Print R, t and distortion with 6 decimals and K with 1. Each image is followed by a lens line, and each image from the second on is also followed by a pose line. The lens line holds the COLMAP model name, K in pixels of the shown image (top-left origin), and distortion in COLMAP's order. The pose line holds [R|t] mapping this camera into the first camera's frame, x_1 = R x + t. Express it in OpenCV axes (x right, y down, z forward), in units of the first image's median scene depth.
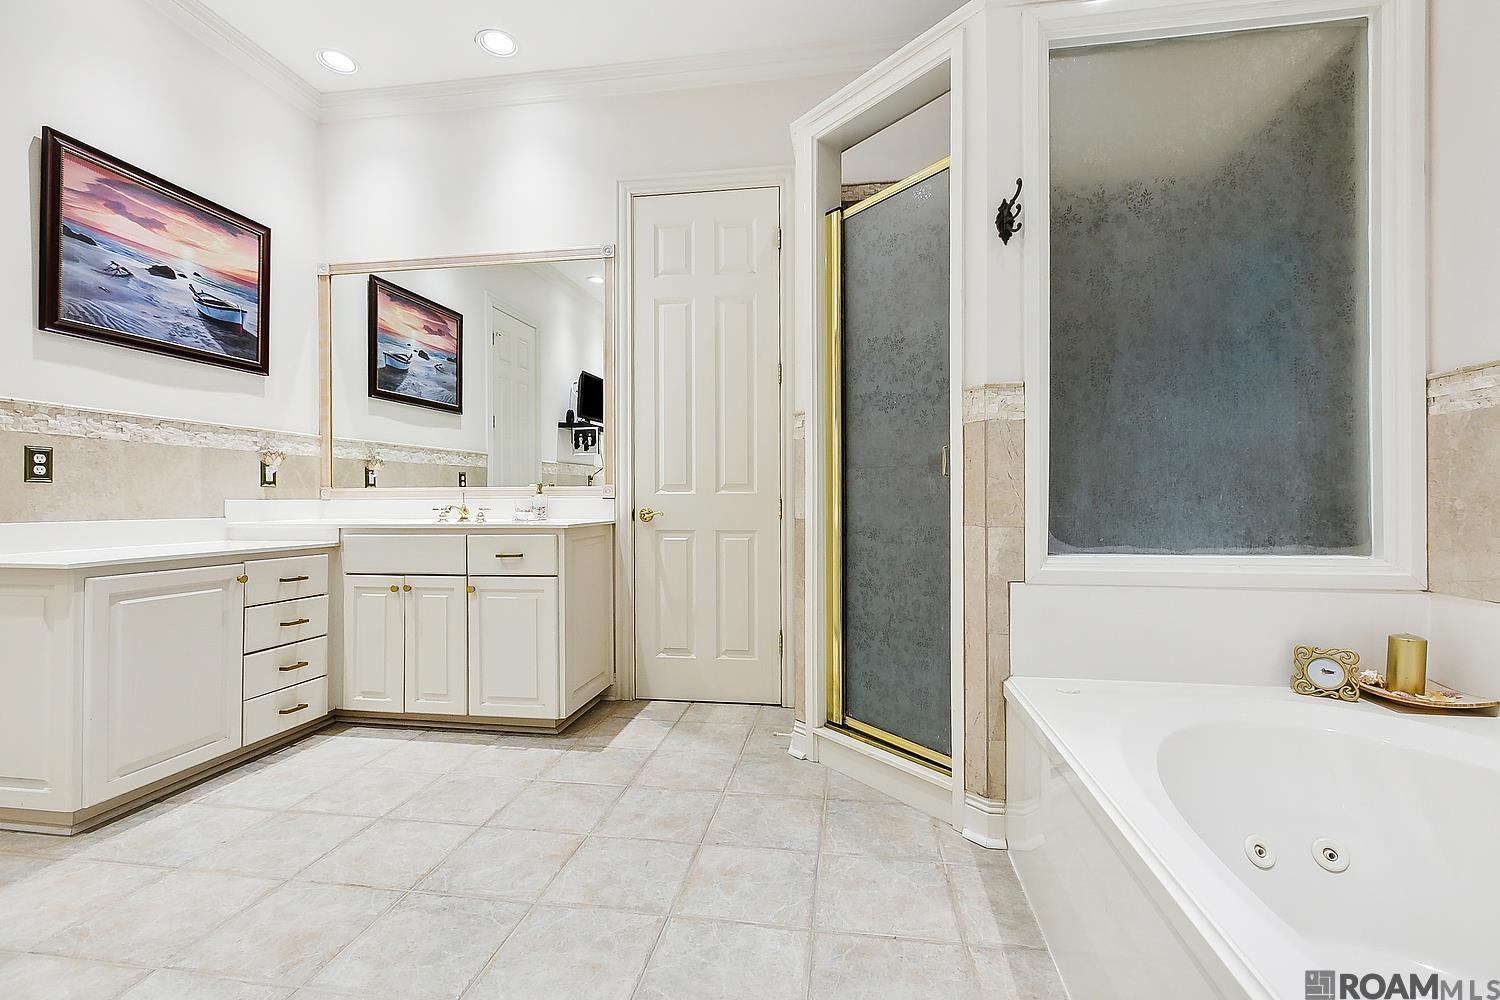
lens RADIAL K [[675.6, 0, 745.7], [0, 675.6, 499.1], [0, 0, 1]] dist [0.003263, -0.002234]
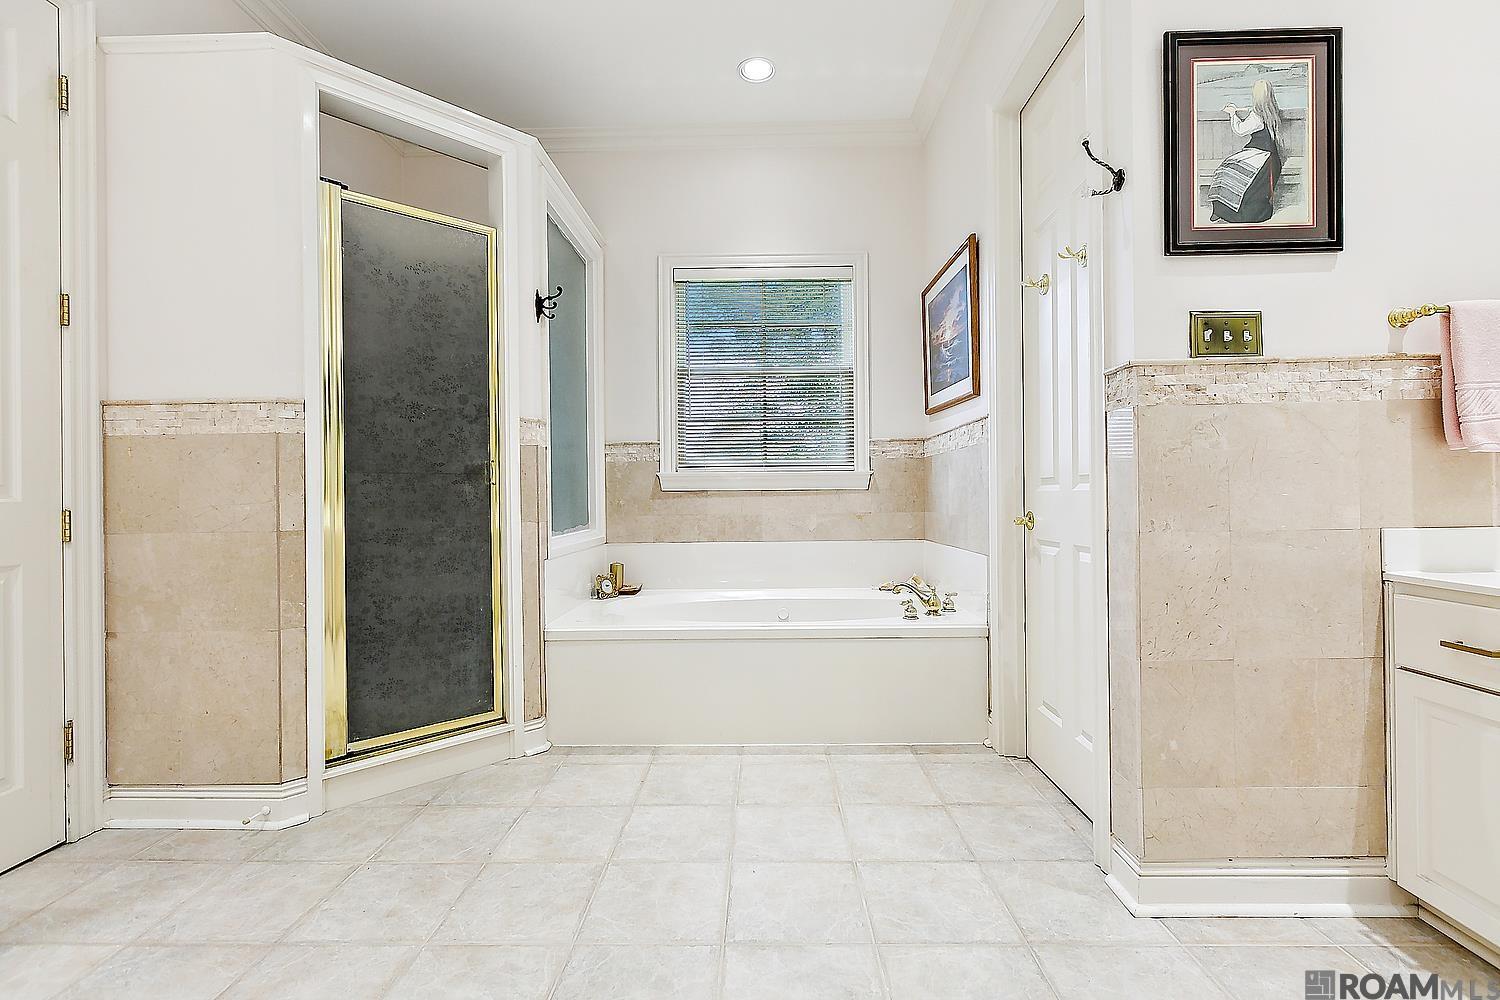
lens RADIAL K [[675.6, 0, 756.3], [0, 675.6, 493.3], [0, 0, 1]] dist [0.003263, -0.002234]
pose [[-0.142476, 0.005354, 0.989784, -0.893937], [0.015053, 0.999881, -0.003242, -0.005676], [-0.989684, 0.014438, -0.142539, 0.622090]]
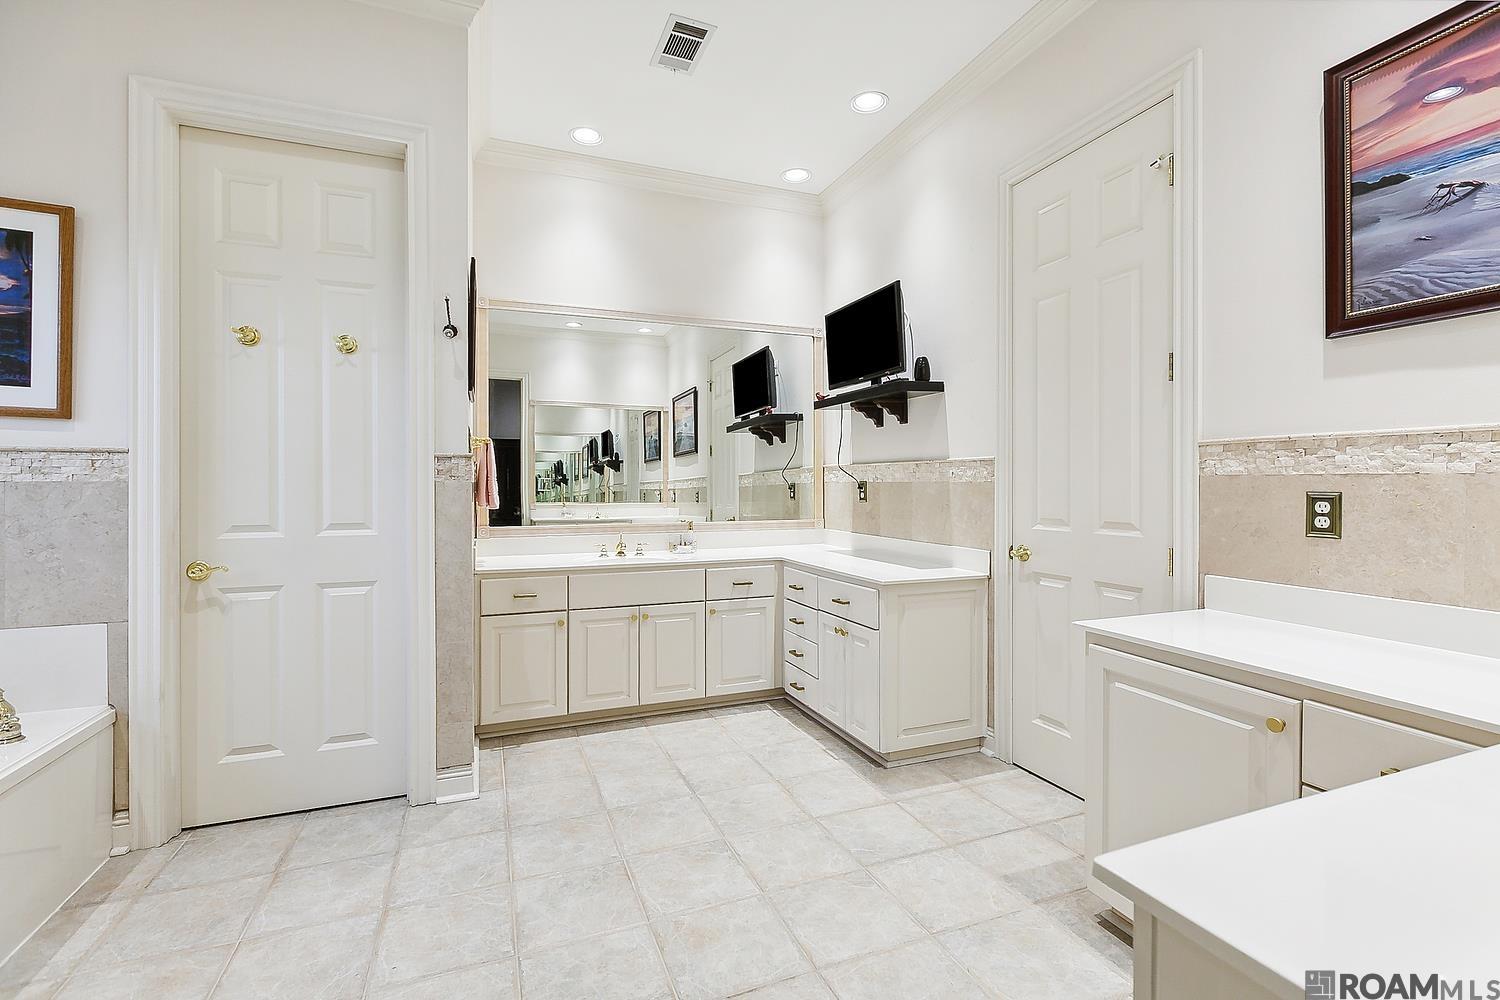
lens RADIAL K [[675.6, 0, 749.4], [0, 675.6, 490.8], [0, 0, 1]] dist [0.003263, -0.002234]
pose [[-0.855838, 0.006400, -0.517204, -0.082824], [0.001423, 0.999949, 0.010019, -0.087617], [0.517241, 0.007838, -0.855804, 1.323069]]
